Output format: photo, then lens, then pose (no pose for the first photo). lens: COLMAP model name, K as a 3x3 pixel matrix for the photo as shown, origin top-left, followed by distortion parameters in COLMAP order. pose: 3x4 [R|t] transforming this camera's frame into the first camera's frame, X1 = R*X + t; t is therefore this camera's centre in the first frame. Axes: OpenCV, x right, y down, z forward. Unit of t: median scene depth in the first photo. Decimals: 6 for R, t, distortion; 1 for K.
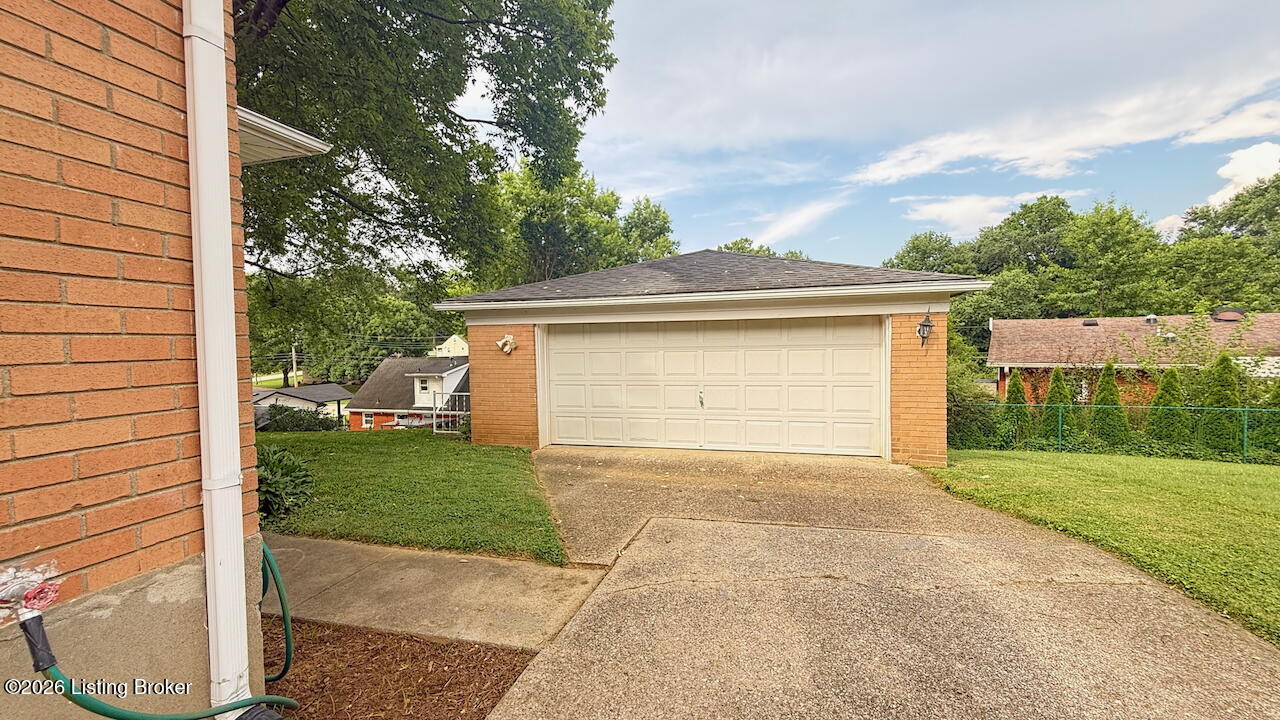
lens RADIAL K [[512.1, 0, 641.5], [0, 512.1, 353.7], [0, 0, 1]] dist [0.001287, 0.000383]
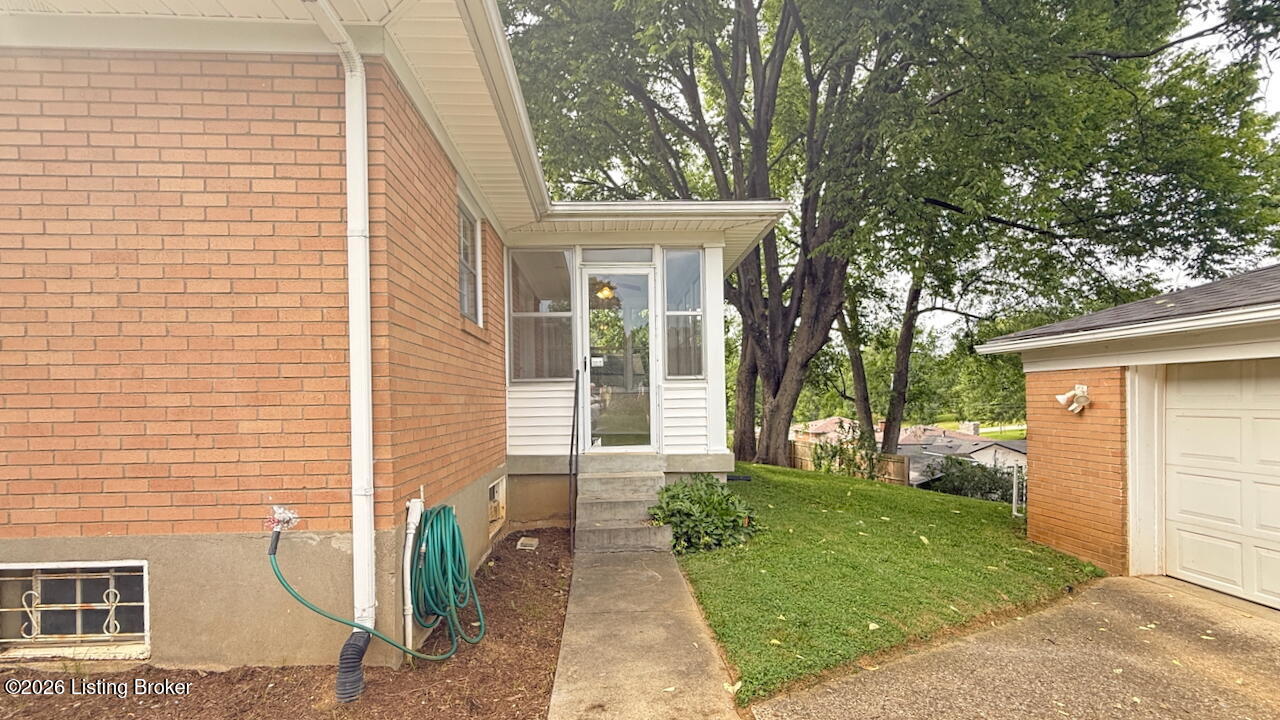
lens RADIAL K [[551.1, 0, 618.5], [0, 551.1, 403.0], [0, 0, 1]] dist [0.001756, 0.000086]
pose [[0.310305, 0.017623, -0.950474, 0.463606], [-0.014625, 0.999798, 0.013763, -0.031694], [0.950524, 0.009630, 0.310500, 0.487450]]
